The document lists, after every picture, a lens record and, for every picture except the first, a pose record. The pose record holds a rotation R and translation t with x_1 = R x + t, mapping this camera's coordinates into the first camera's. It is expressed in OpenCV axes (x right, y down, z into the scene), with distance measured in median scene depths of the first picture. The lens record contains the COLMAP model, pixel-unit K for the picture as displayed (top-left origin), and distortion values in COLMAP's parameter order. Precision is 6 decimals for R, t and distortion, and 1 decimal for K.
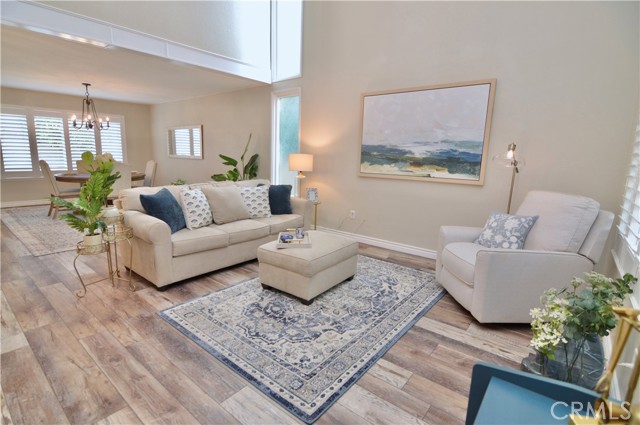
lens RADIAL K [[316.5, 0, 318.2], [0, 316.5, 212.0], [0, 0, 1]] dist [-0.010325, -0.009660]
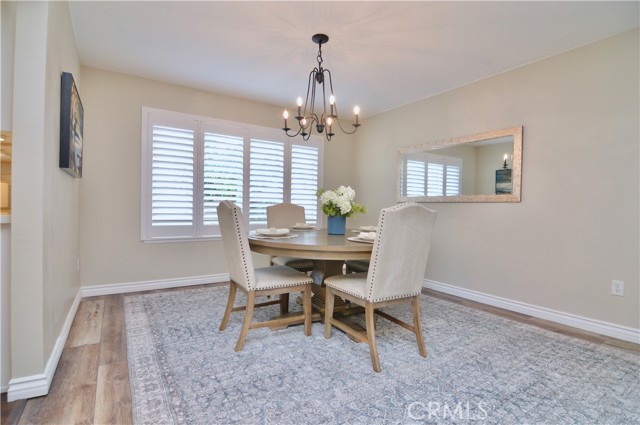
lens RADIAL K [[316.5, 0, 318.2], [0, 316.5, 212.0], [0, 0, 1]] dist [-0.010325, -0.009660]
pose [[0.952864, -0.006247, -0.303334, -1.242678], [-0.045794, 0.985373, -0.164145, -0.167004], [0.299922, 0.170299, 0.938640, 1.242023]]
